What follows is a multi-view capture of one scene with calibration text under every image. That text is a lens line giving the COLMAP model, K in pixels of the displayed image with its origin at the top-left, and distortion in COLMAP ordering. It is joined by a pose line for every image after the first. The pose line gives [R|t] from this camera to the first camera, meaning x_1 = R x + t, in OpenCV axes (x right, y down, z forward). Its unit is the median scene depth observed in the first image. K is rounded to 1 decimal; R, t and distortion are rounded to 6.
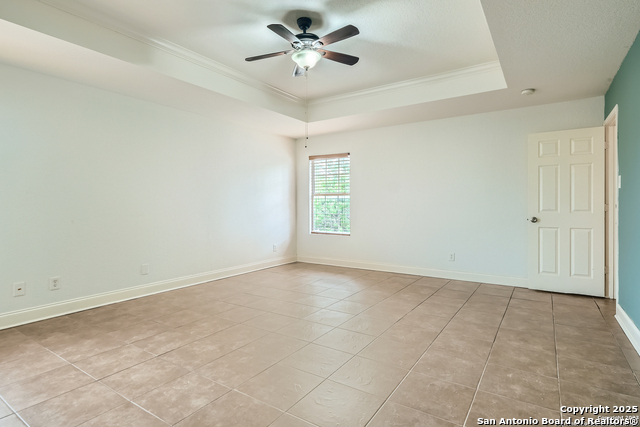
lens RADIAL K [[327.2, 0, 319.4], [0, 327.2, 213.9], [0, 0, 1]] dist [-0.002882, -0.001197]
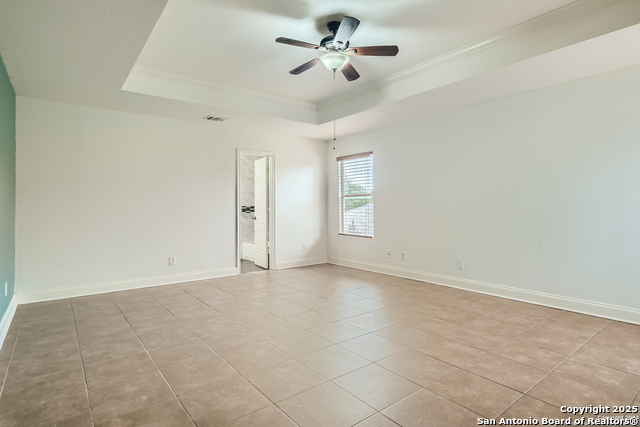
lens RADIAL K [[327.2, 0, 318.3], [0, 327.2, 208.1], [0, 0, 1]] dist [-0.002882, -0.001197]
pose [[-0.288045, 0.006935, -0.957592, 1.145665], [-0.010275, 0.999894, 0.010333, -0.040474], [0.957562, 0.012816, -0.287943, 1.502496]]
